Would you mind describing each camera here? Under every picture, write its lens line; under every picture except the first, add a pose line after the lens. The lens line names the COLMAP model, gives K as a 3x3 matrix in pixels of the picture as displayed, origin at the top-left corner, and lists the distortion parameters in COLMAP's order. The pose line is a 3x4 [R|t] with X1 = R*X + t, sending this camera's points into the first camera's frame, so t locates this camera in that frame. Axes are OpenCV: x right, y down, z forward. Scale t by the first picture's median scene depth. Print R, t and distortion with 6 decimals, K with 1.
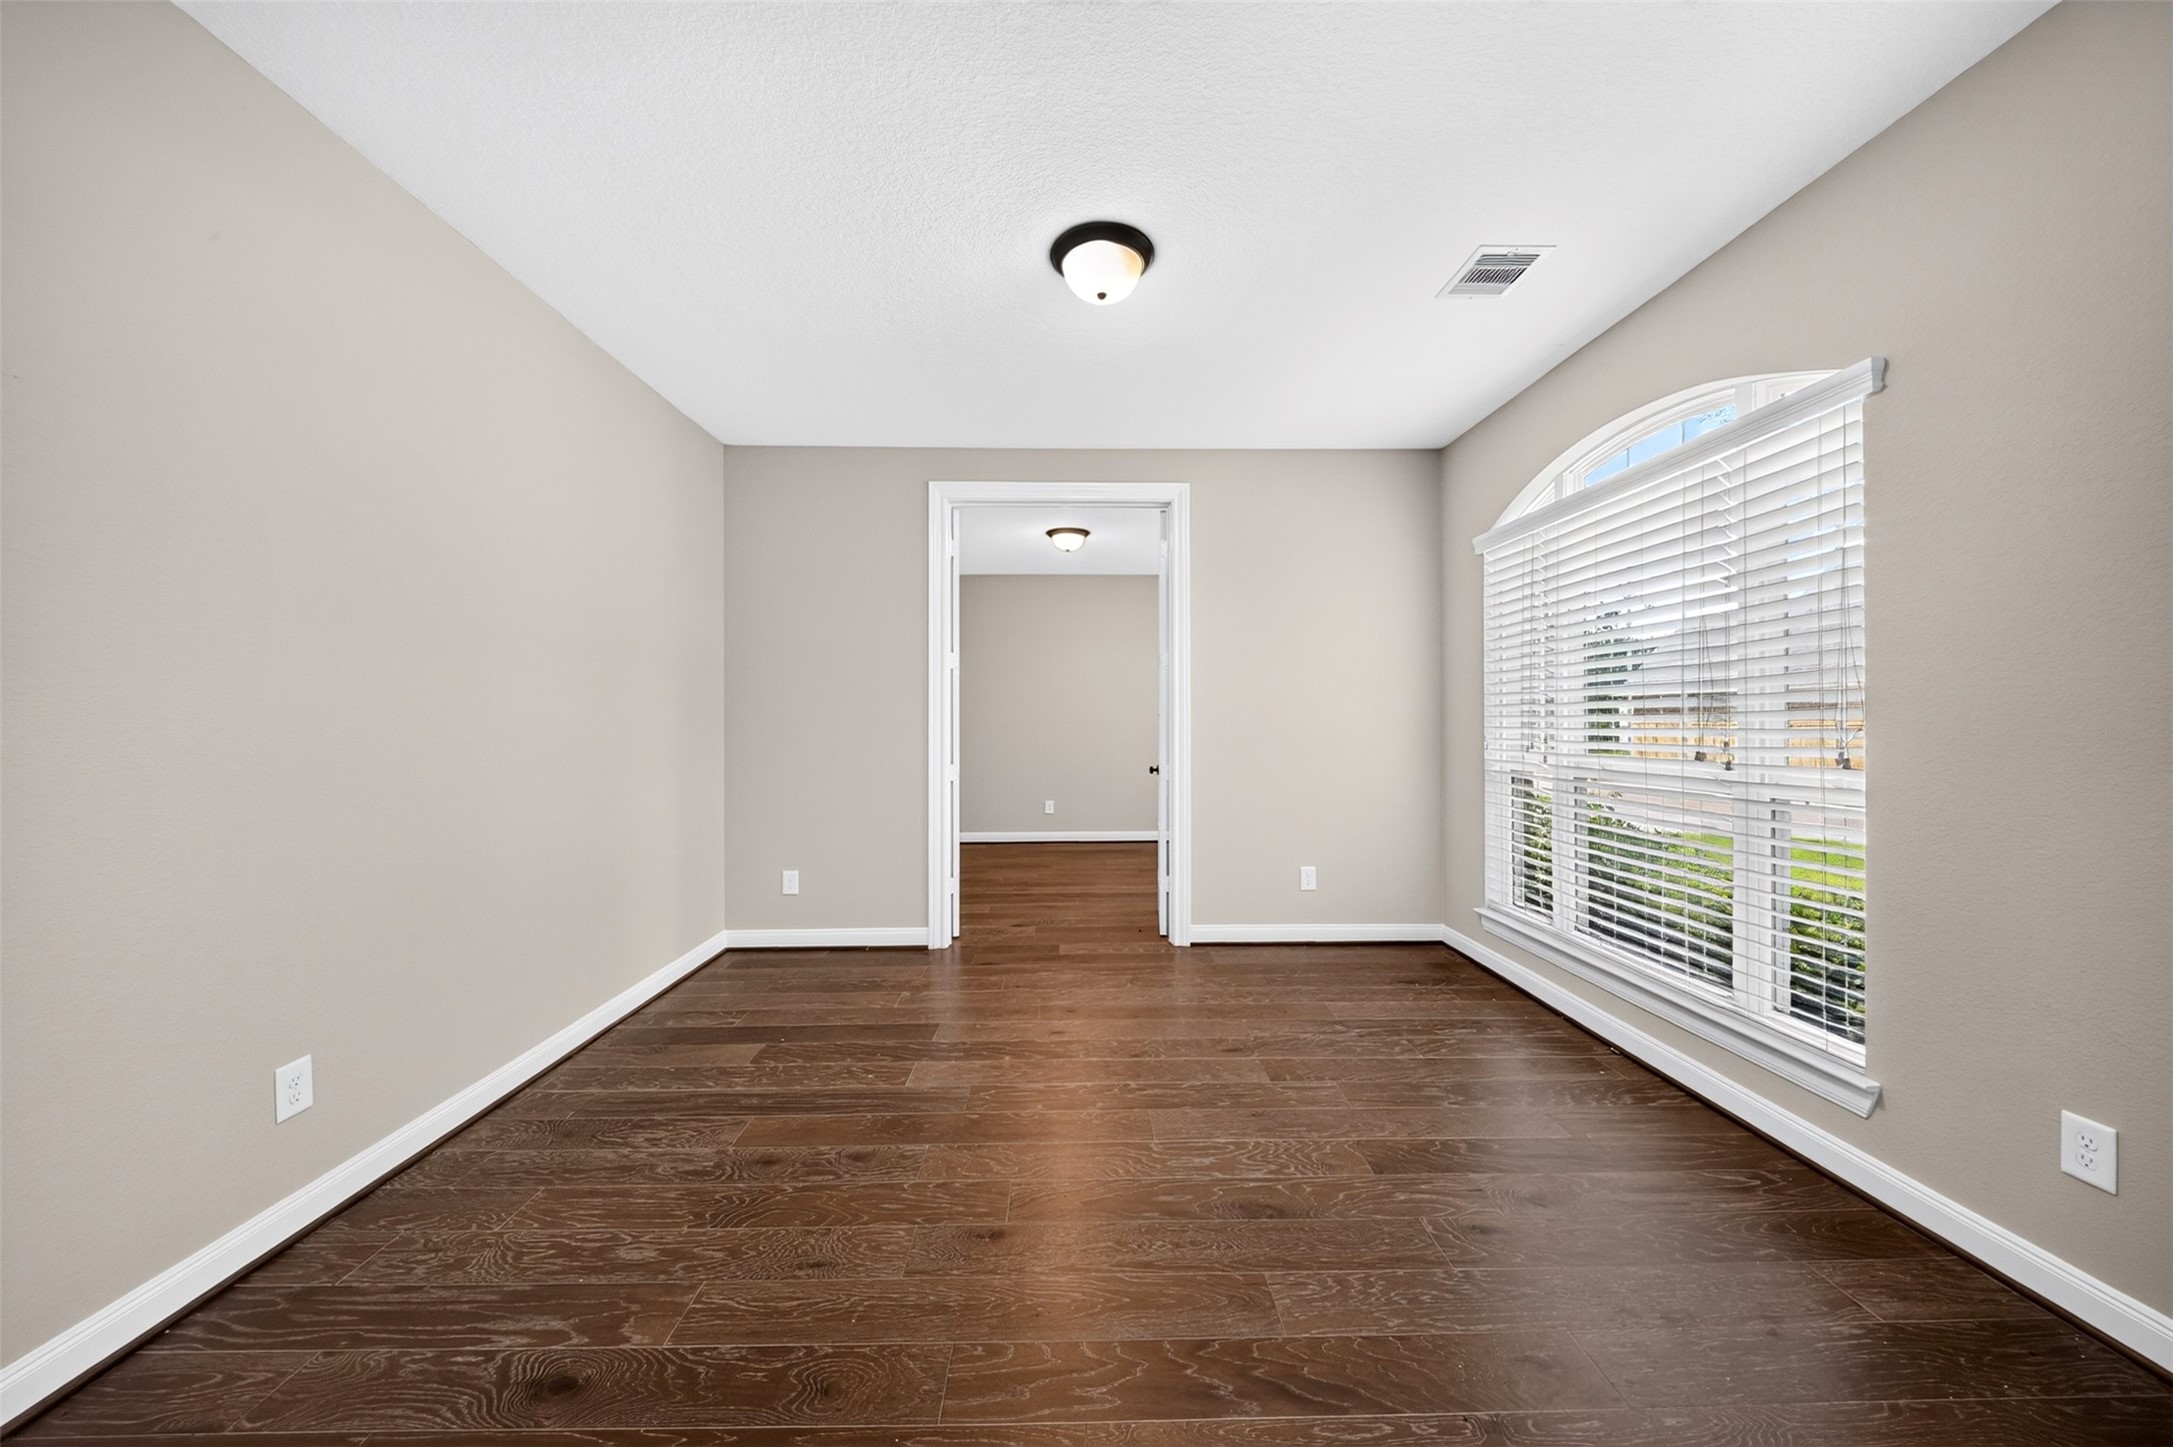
lens RADIAL K [[775.0, 0, 1086.5], [0, 775.0, 723.5], [0, 0, 1]] dist [0.000211, -0.000034]
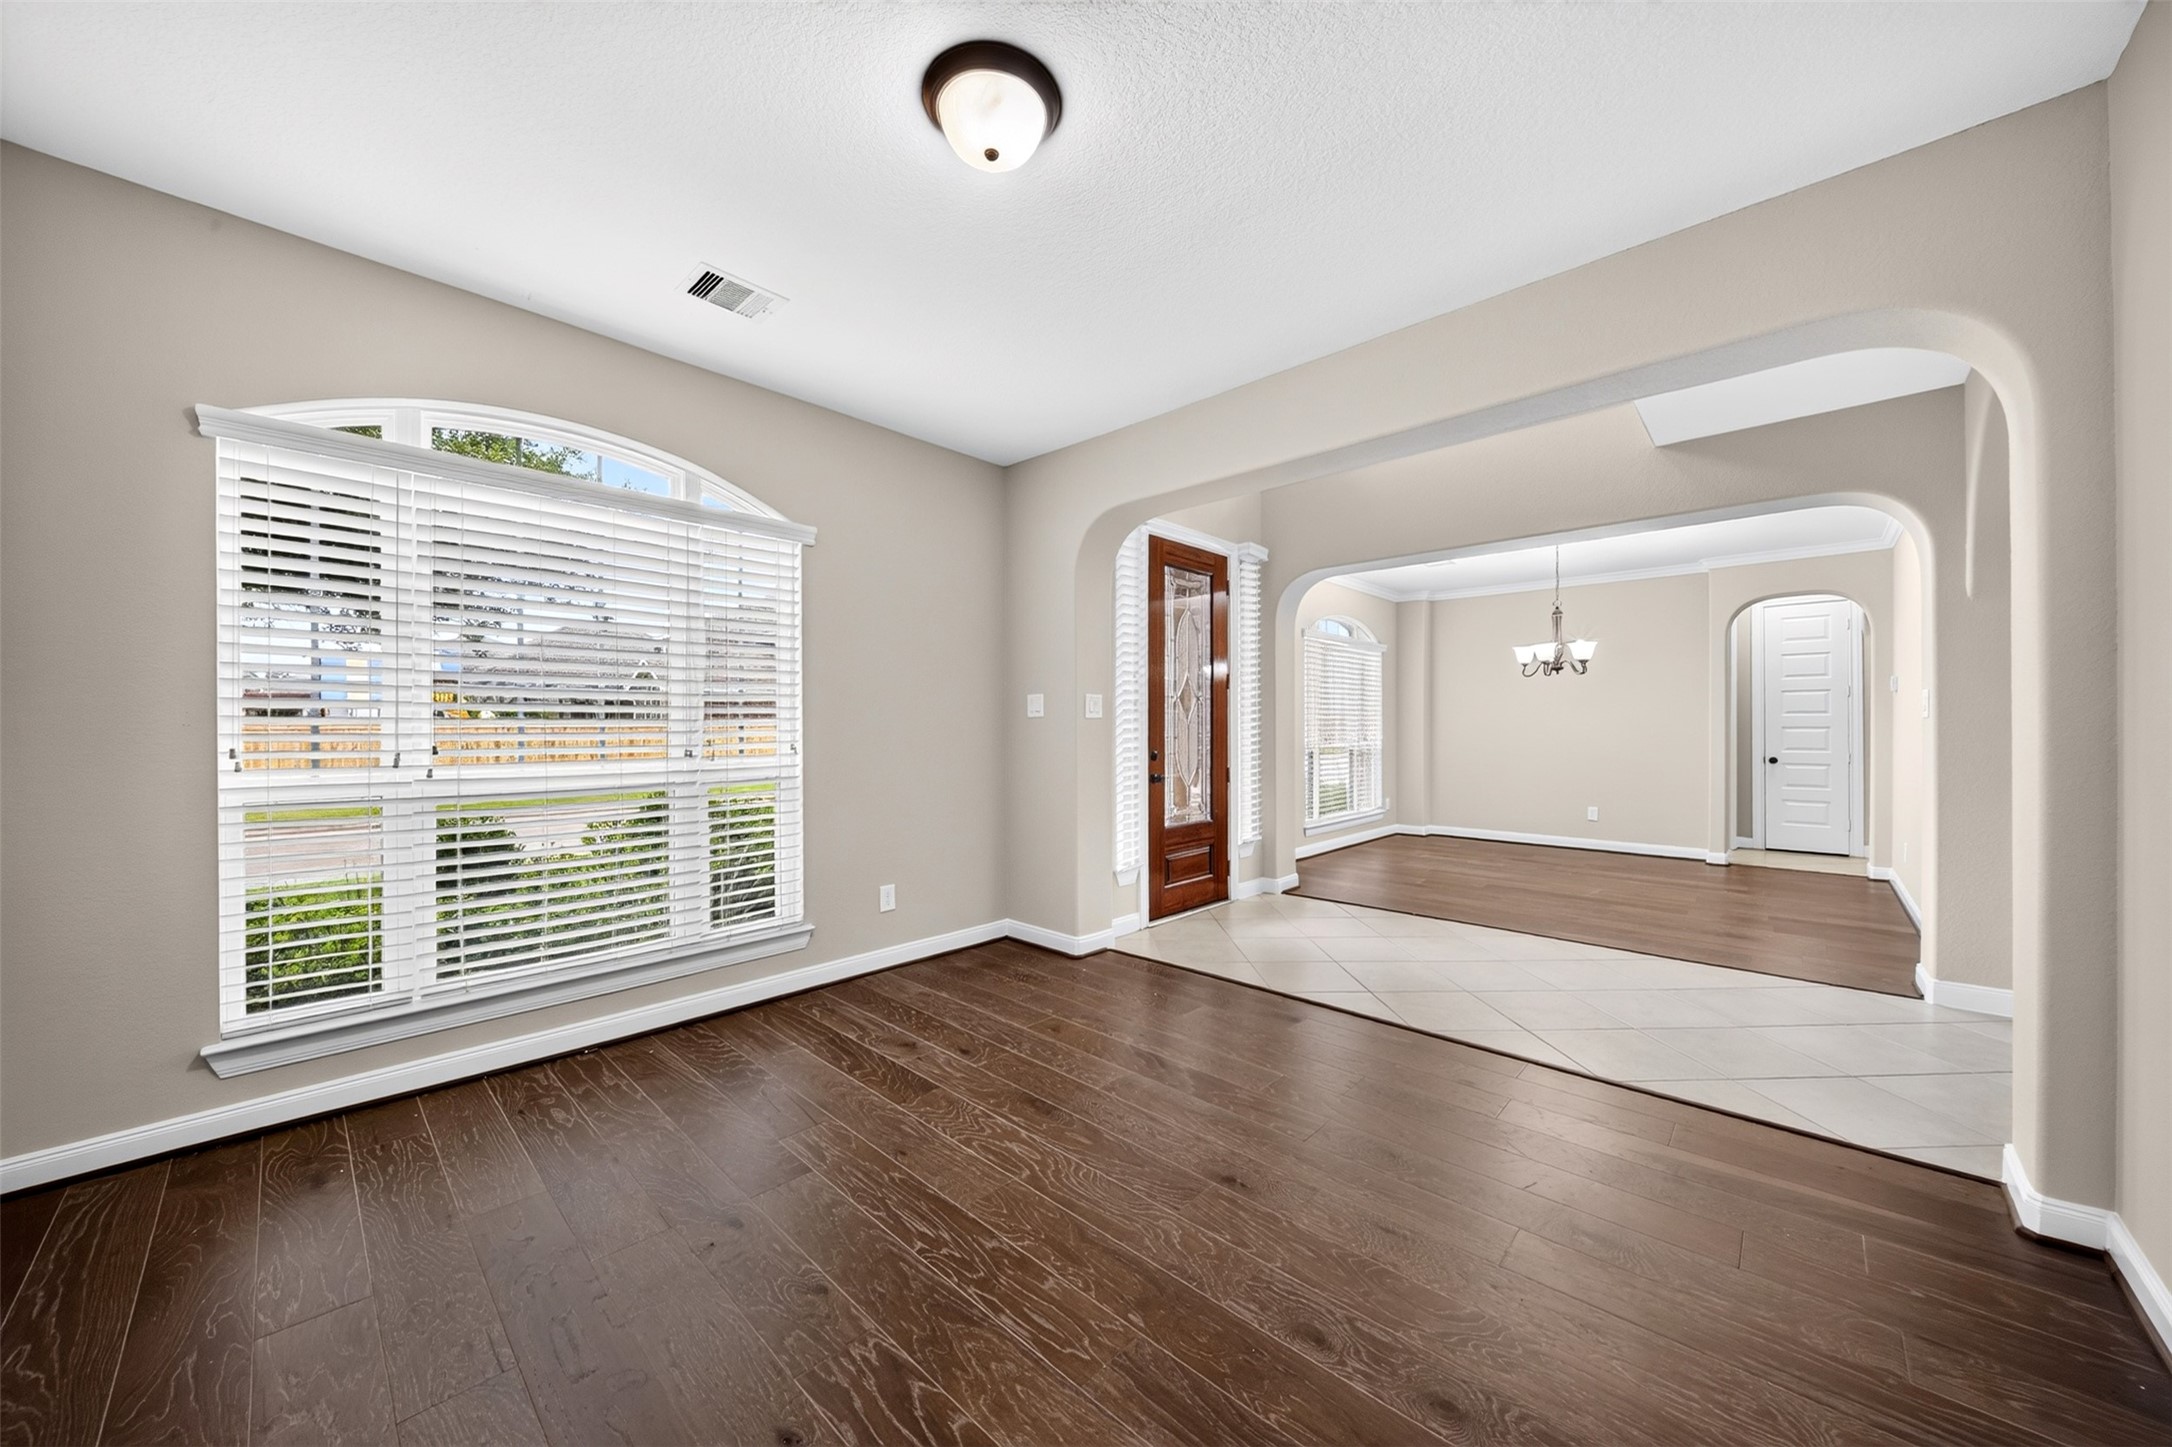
lens RADIAL K [[757.9, 0, 1093.8], [0, 757.9, 722.1], [0, 0, 1]] dist [-0.000160, 0.000044]
pose [[-0.718772, 0.001559, 0.695245, -0.613421], [0.002800, 0.999996, 0.000653, -0.008425], [-0.695241, 0.002416, -0.718773, 1.593050]]
